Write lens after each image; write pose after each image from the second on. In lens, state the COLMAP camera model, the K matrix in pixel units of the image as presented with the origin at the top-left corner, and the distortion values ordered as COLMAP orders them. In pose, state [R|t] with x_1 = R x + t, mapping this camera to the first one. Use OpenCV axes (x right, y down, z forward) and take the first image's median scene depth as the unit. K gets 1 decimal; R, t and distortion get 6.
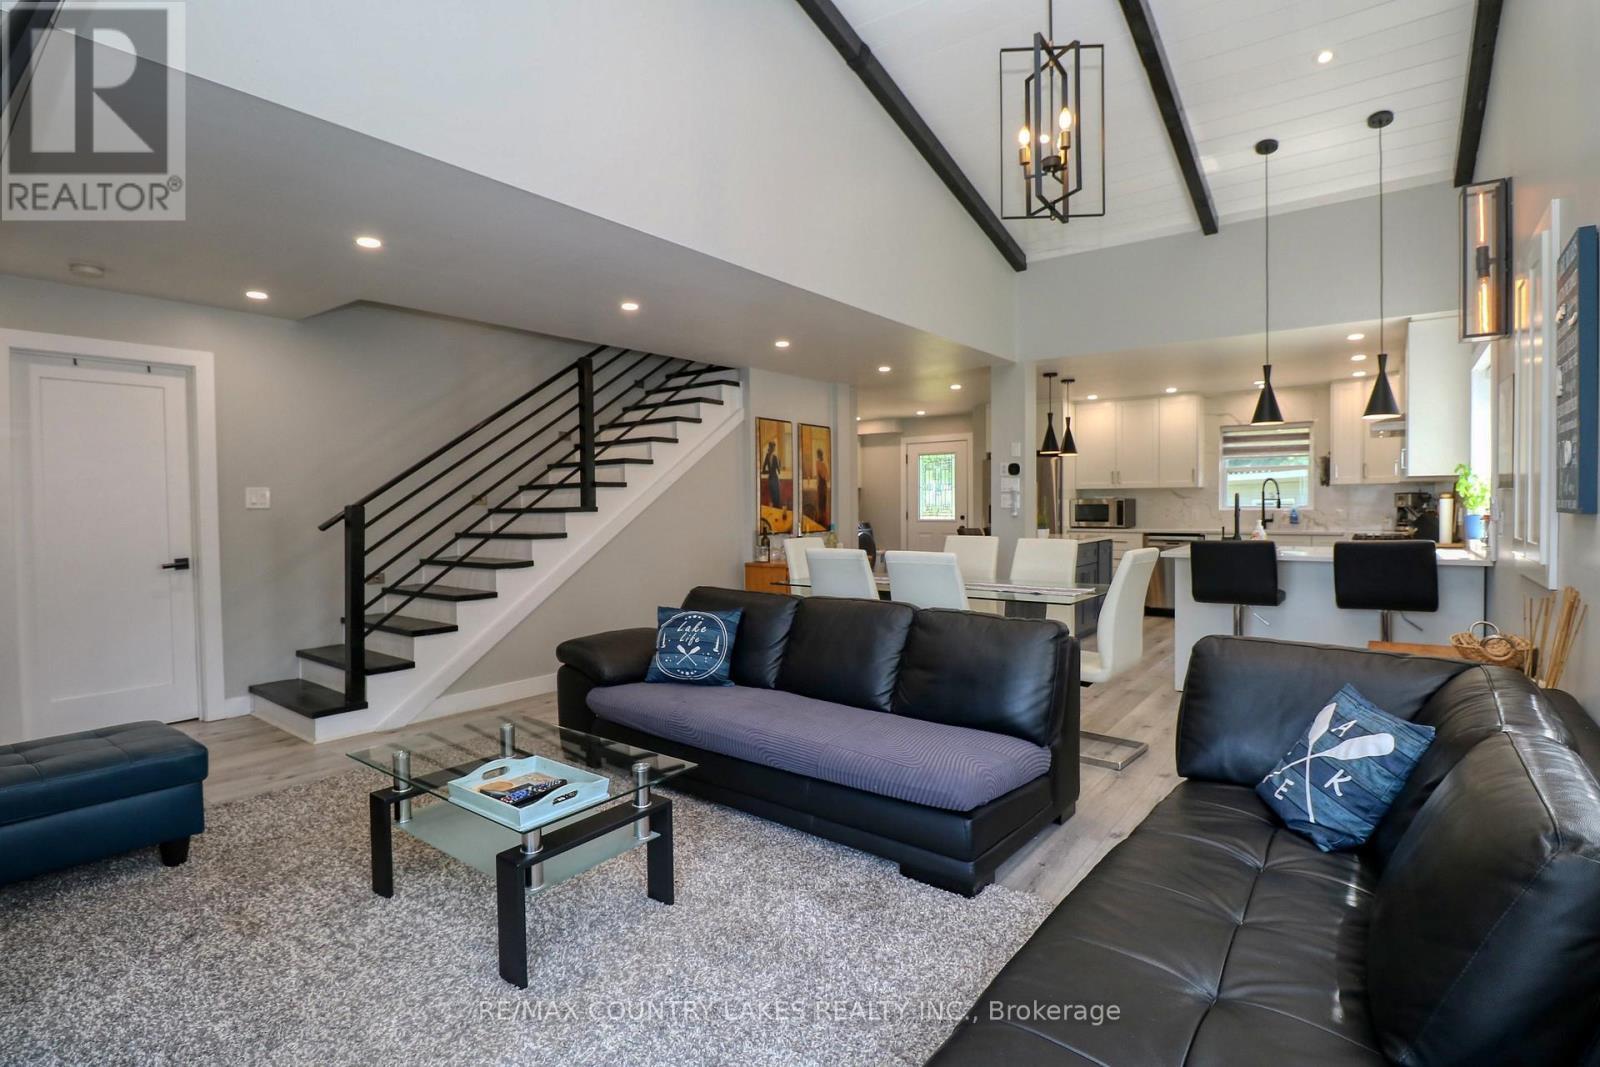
lens RADIAL K [[759.4, 0, 797.1], [0, 759.4, 523.7], [0, 0, 1]] dist [-0.000324, -0.000864]
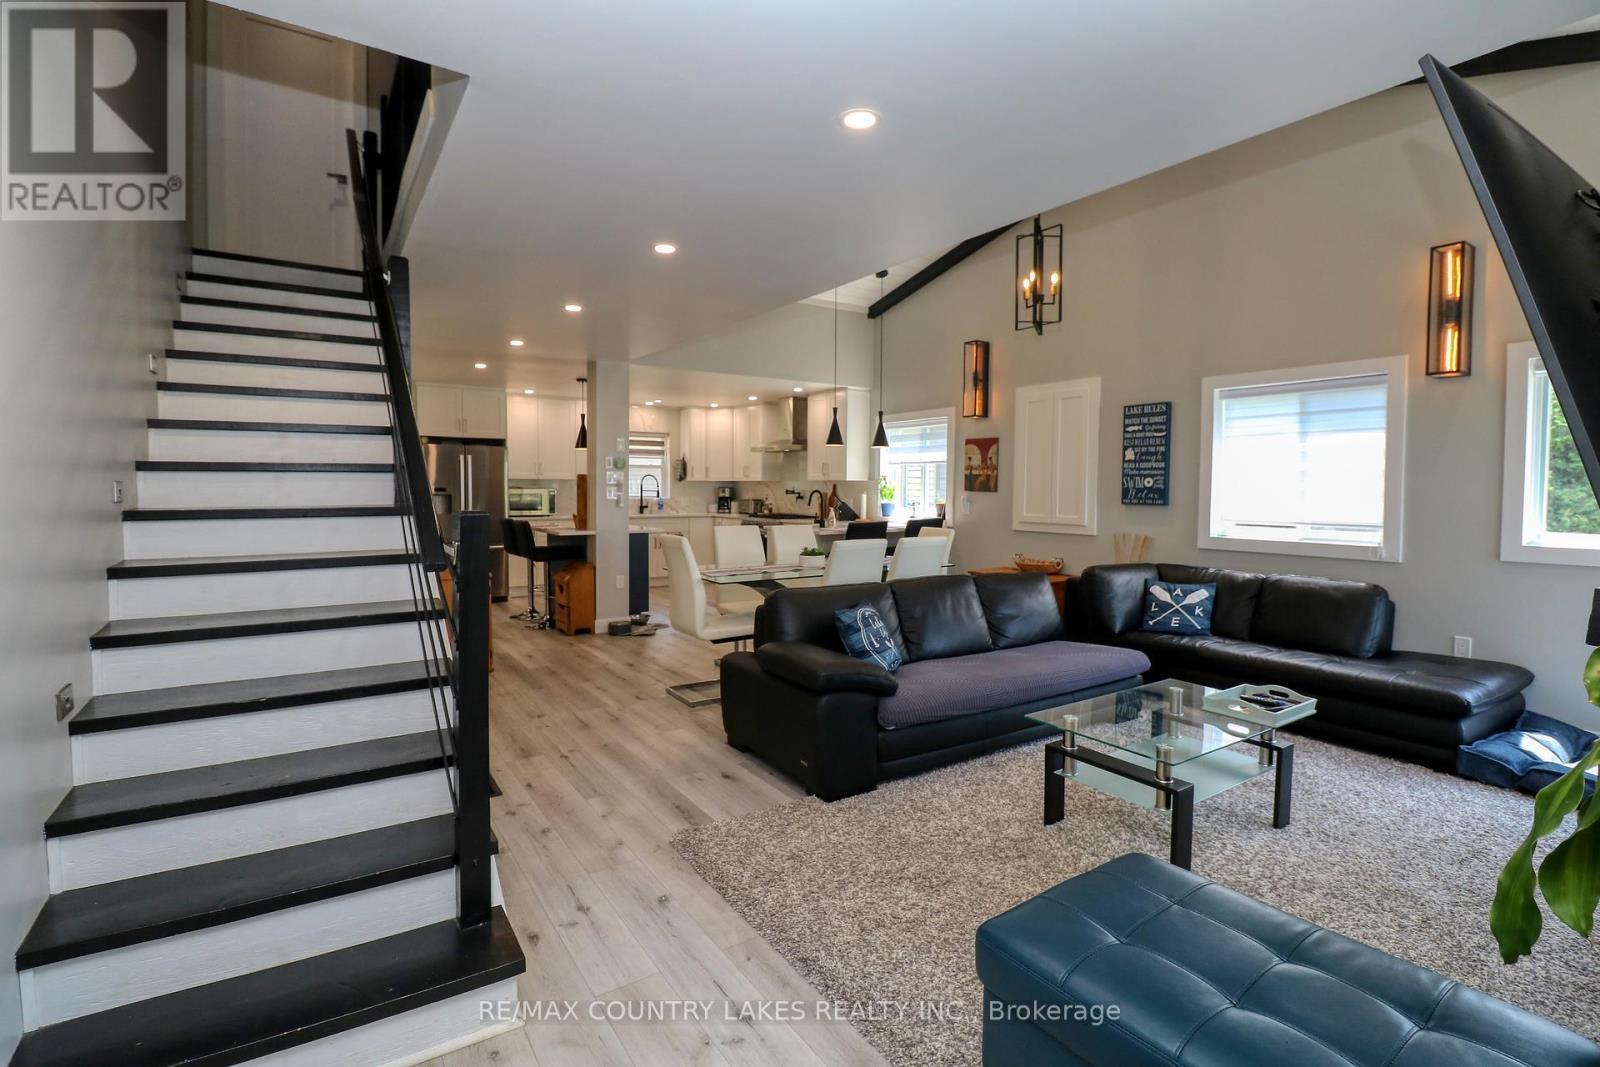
lens RADIAL K [[759.4, 0, 785.4], [0, 759.4, 526.6], [0, 0, 1]] dist [-0.000324, -0.000864]
pose [[0.316023, -0.039939, 0.947910, -0.601769], [0.014601, 0.999200, 0.037233, -0.017991], [-0.948639, 0.002074, 0.316354, 0.415948]]
